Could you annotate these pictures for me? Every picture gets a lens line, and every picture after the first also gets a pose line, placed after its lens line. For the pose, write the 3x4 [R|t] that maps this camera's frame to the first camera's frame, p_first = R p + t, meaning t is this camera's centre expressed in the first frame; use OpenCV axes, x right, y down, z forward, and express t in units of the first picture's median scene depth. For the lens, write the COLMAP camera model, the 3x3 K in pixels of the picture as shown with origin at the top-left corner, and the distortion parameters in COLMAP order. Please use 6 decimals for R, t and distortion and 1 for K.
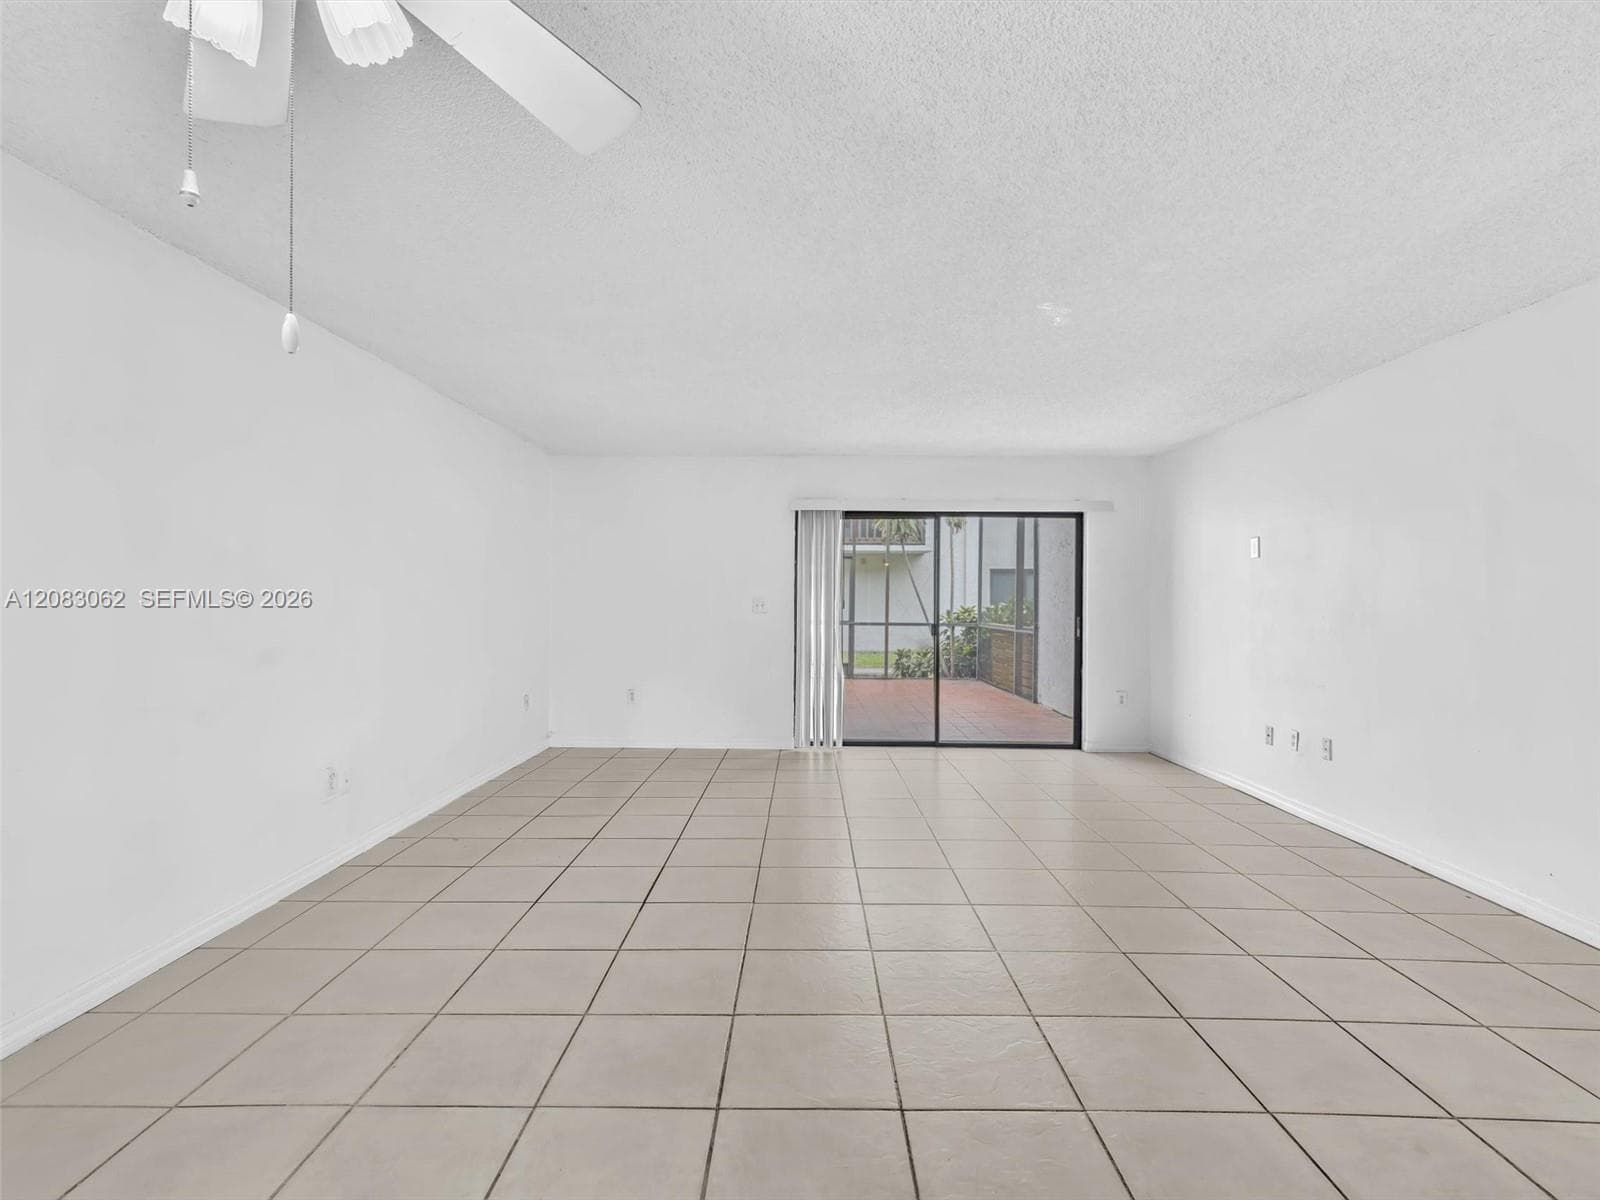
lens RADIAL K [[810.5, 0, 798.7], [0, 810.5, 612.8], [0, 0, 1]] dist [-0.006412, 0.002082]
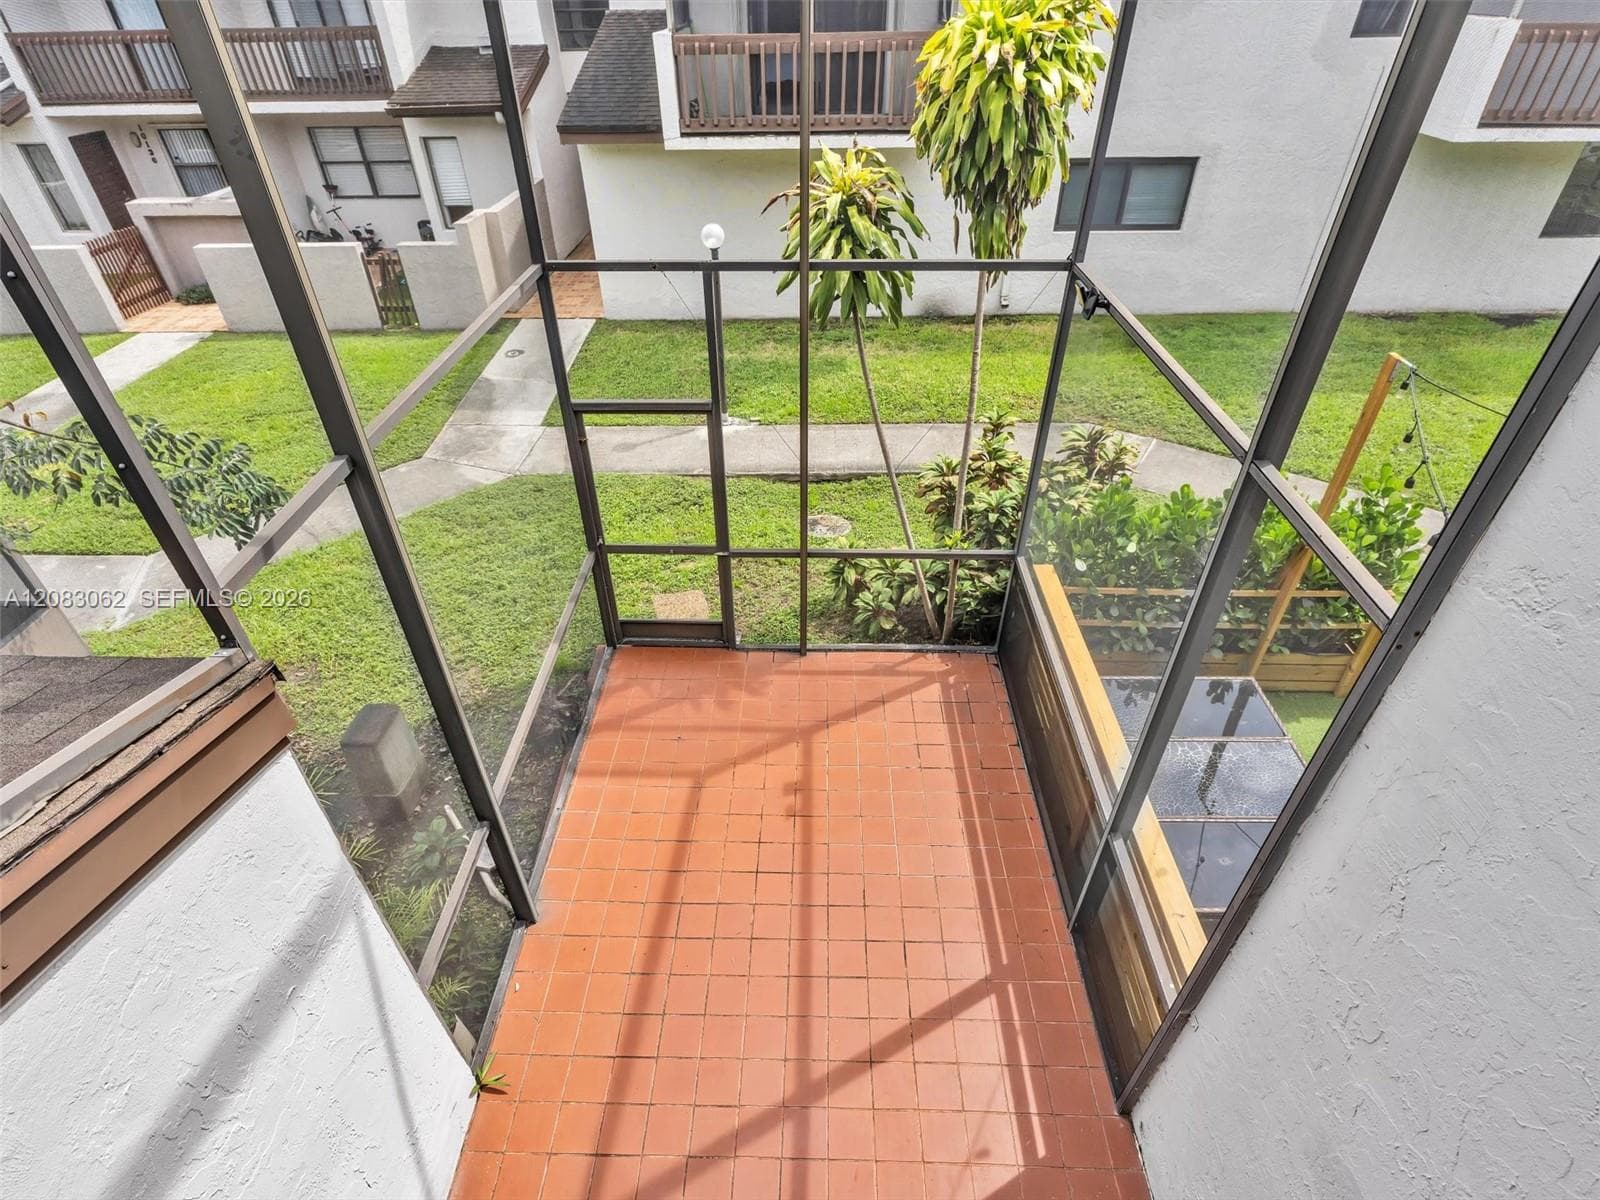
lens RADIAL K [[810.5, 0, 790.7], [0, 810.5, 600.8], [0, 0, 1]] dist [-0.006412, 0.002082]
pose [[0.999492, -0.002320, -0.031796, 0.220387], [0.020816, 0.802903, 0.595746, -0.432308], [0.024146, -0.596105, 0.802543, 1.215015]]
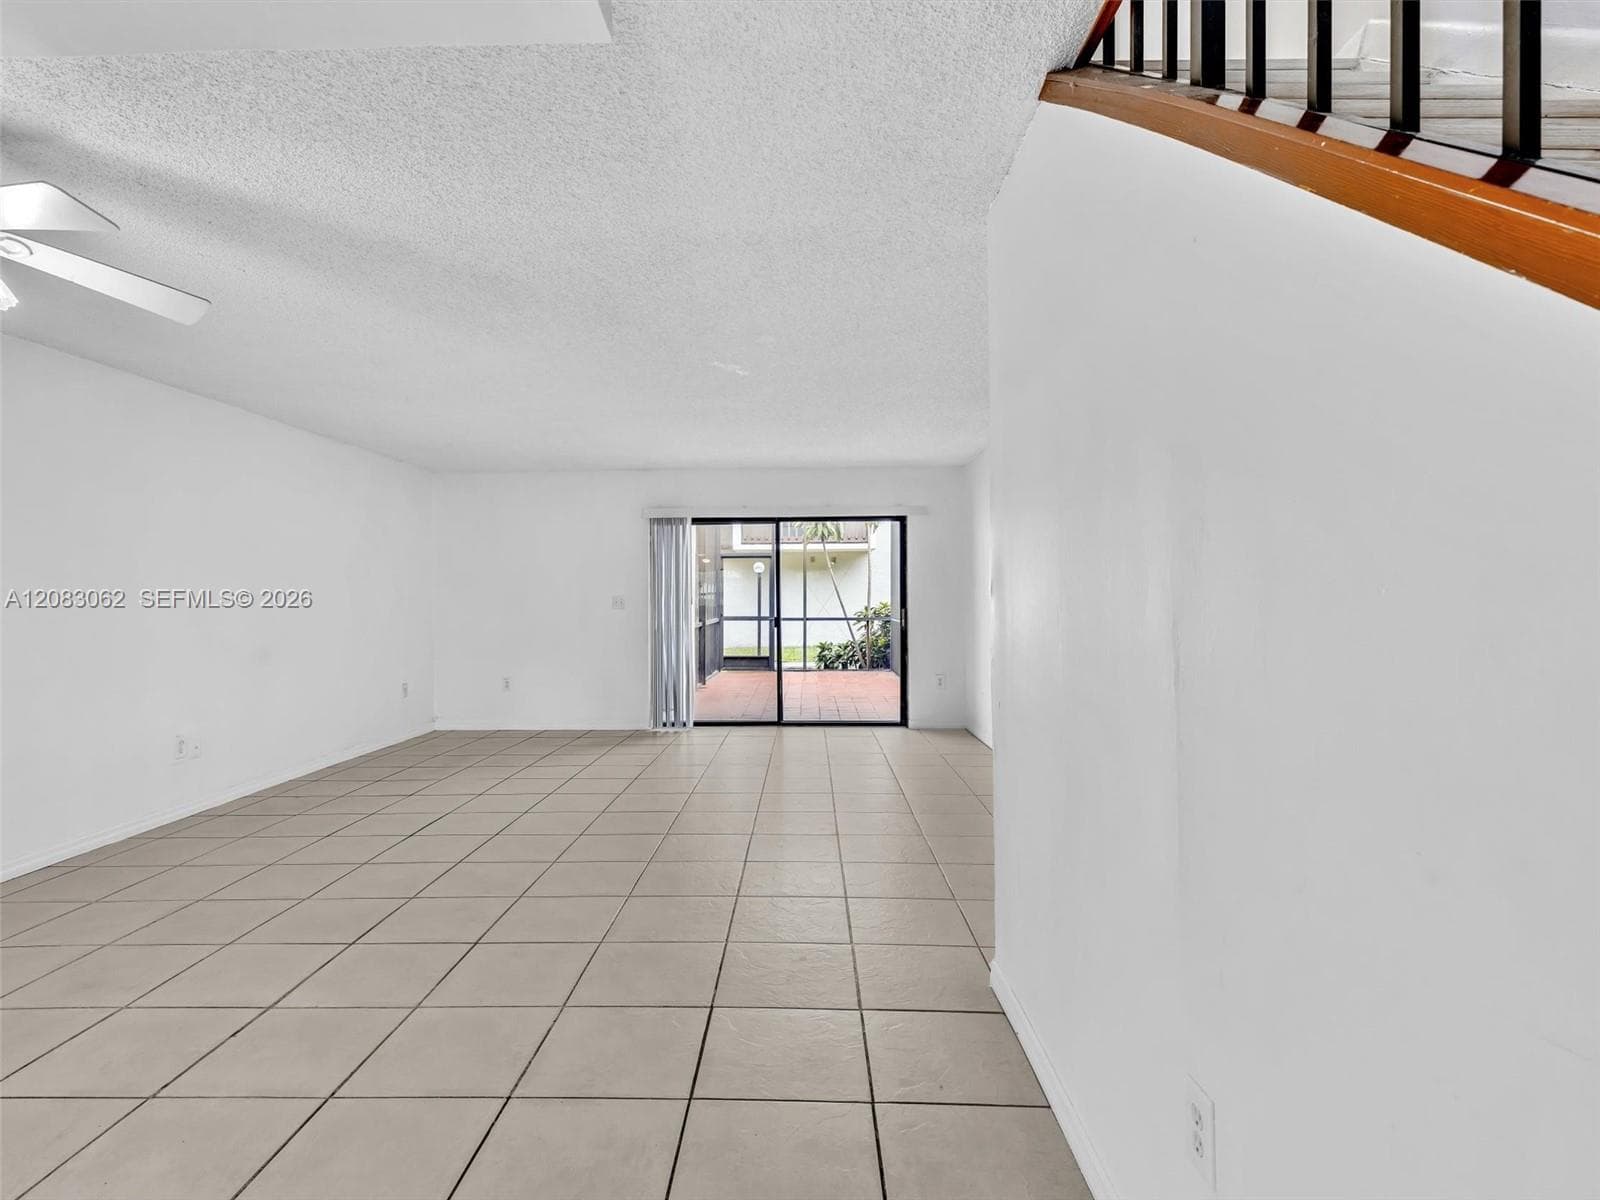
lens RADIAL K [[810.5, 0, 793.5], [0, 810.5, 596.7], [0, 0, 1]] dist [-0.006412, 0.002082]
pose [[0.999863, -0.013869, -0.009048, 0.197533], [0.013709, 0.999752, -0.017569, 0.005791], [0.009289, 0.017443, 0.999805, -0.125373]]
